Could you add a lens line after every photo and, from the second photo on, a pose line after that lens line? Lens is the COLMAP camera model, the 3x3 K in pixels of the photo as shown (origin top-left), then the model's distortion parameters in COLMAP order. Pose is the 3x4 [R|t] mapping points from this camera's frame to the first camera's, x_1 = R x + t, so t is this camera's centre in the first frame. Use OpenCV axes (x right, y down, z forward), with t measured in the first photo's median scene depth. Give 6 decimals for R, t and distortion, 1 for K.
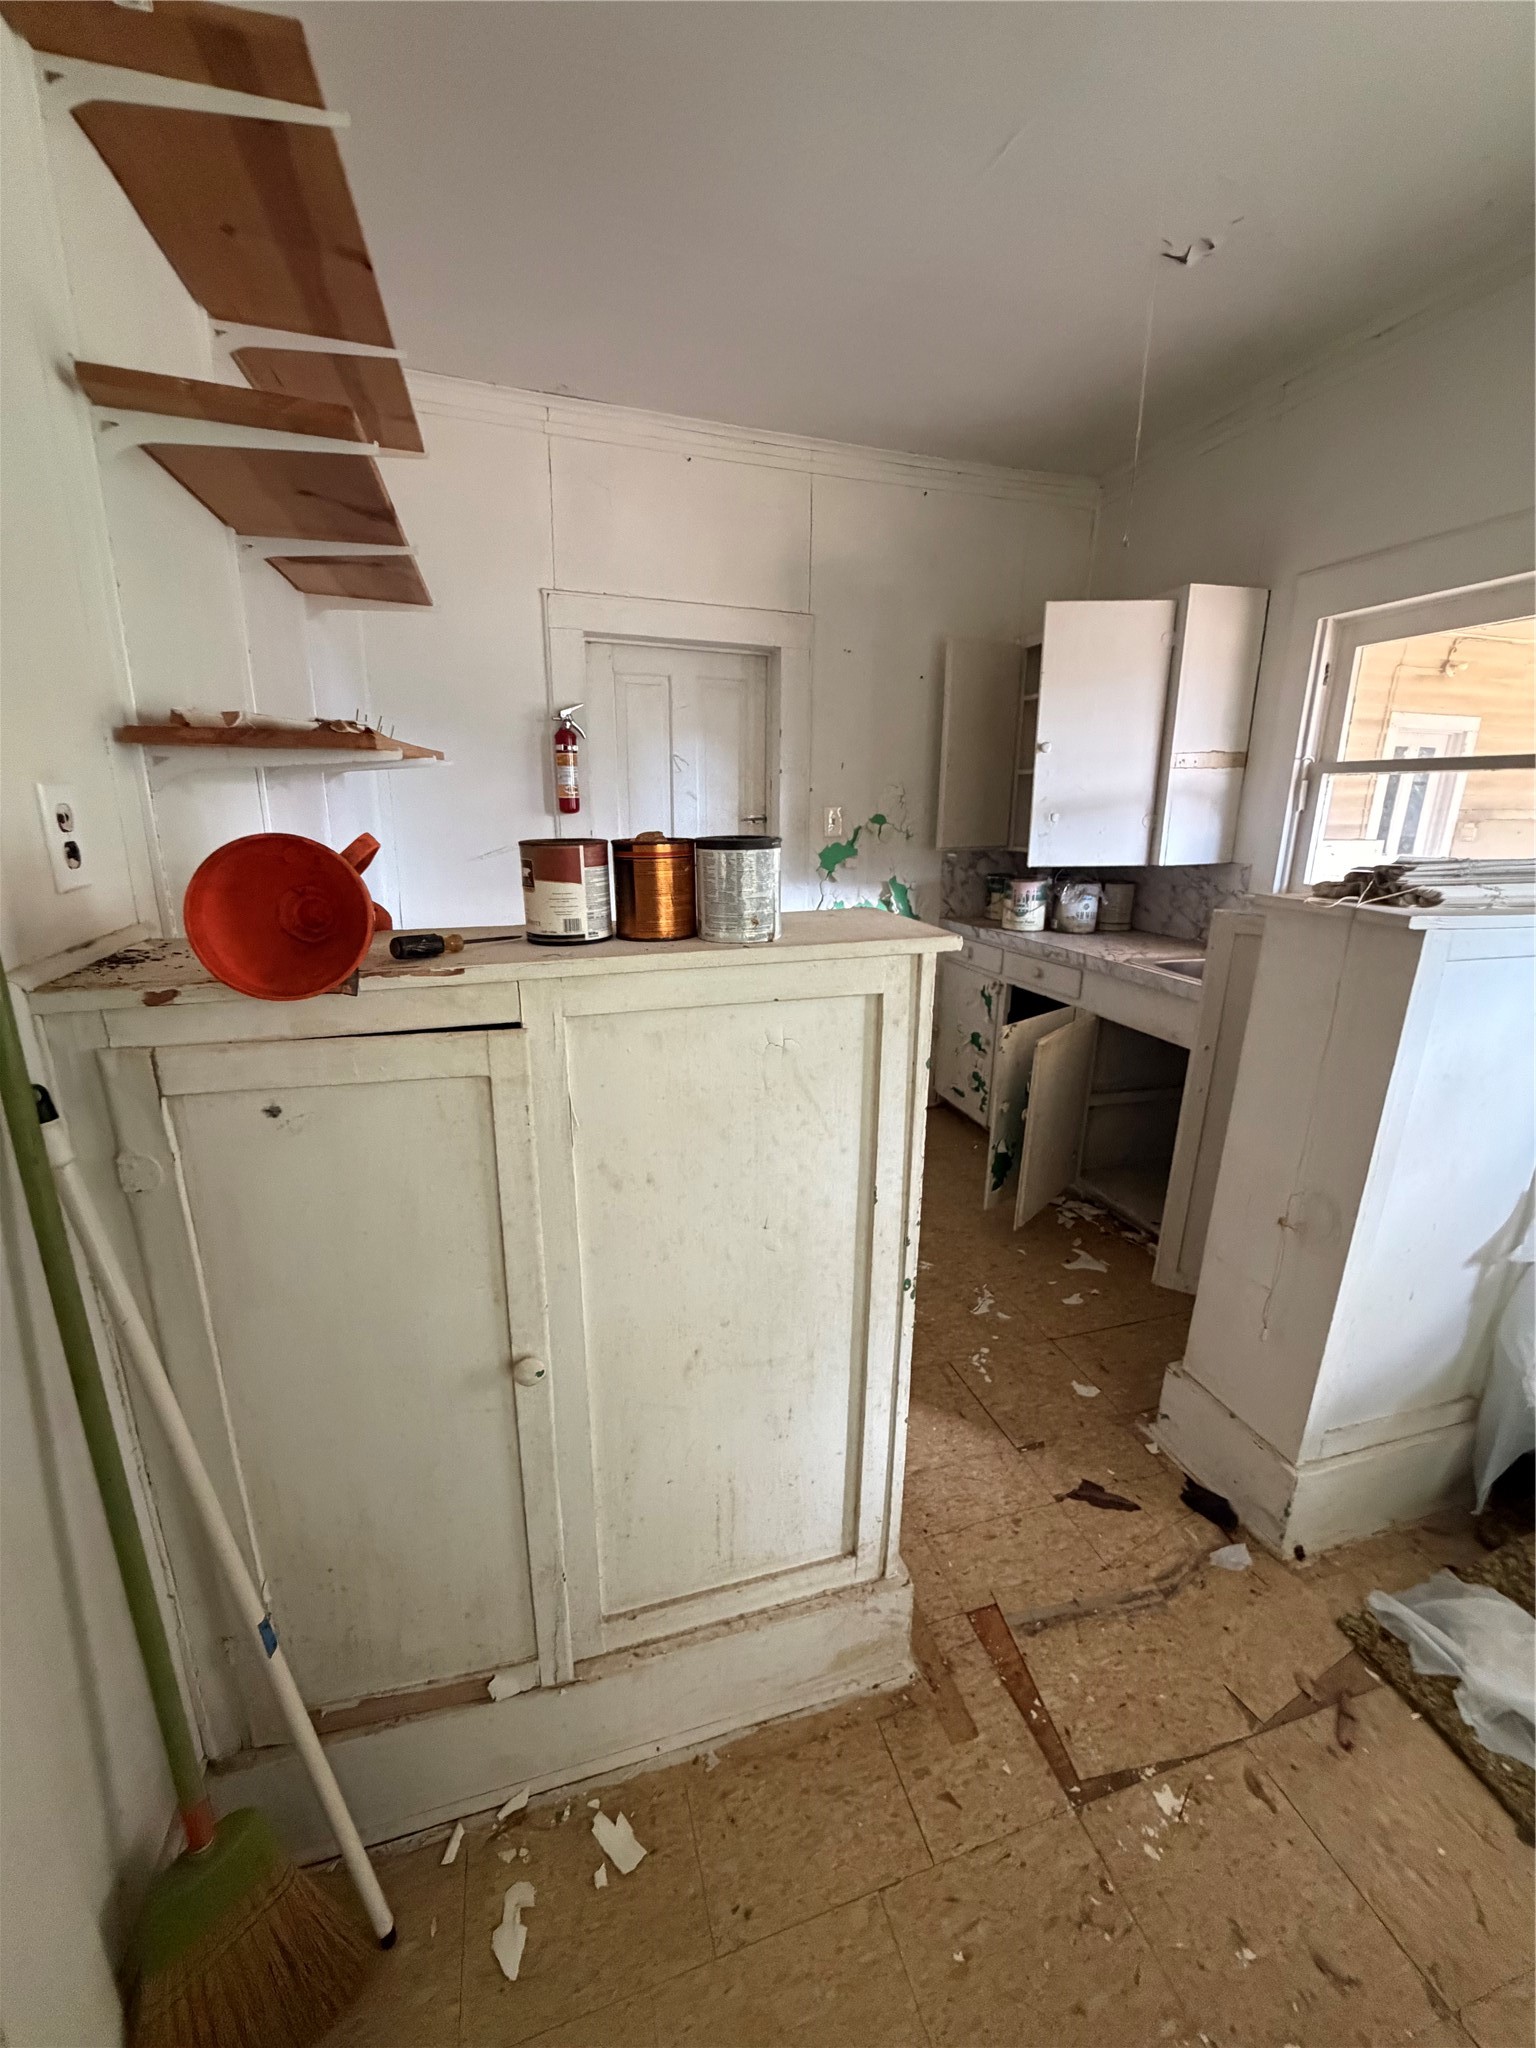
lens RADIAL K [[822.2, 0, 770.4], [0, 822.2, 1020.4], [0, 0, 1]] dist [-0.001314, 0.000310]
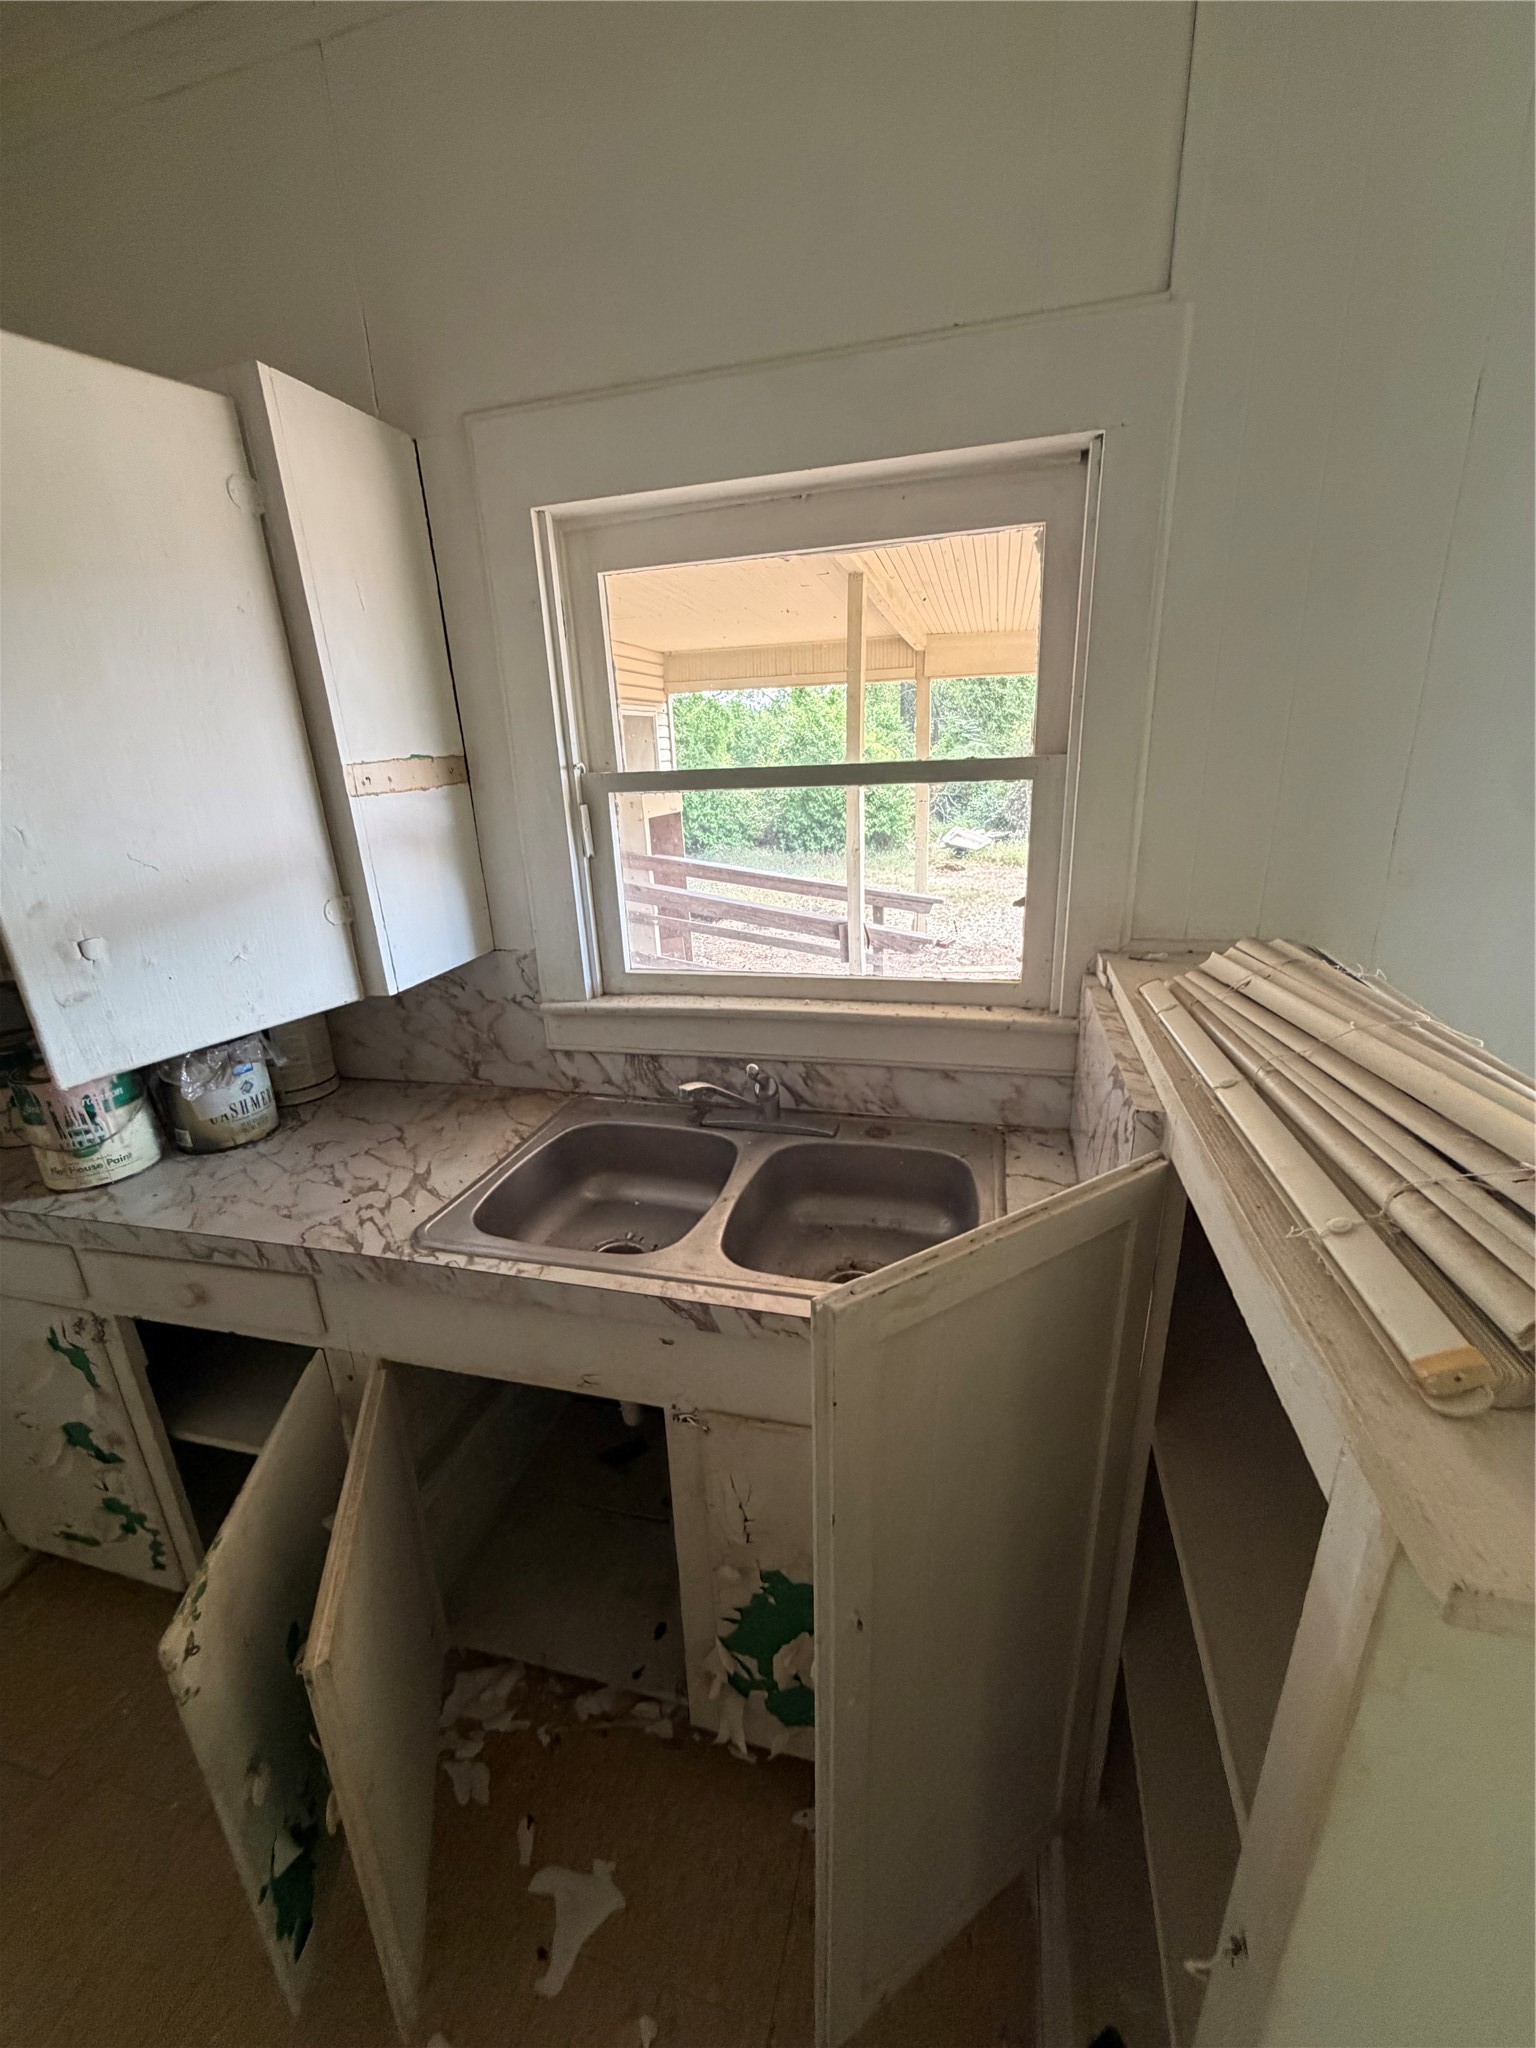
lens RADIAL K [[822.2, 0, 771.4], [0, 822.2, 1021.2], [0, 0, 1]] dist [-0.001314, 0.000310]
pose [[0.533742, -0.289738, 0.794463, 0.201953], [0.262583, 0.949819, 0.169985, -0.195929], [-0.803847, 0.117884, 0.583038, 0.532507]]
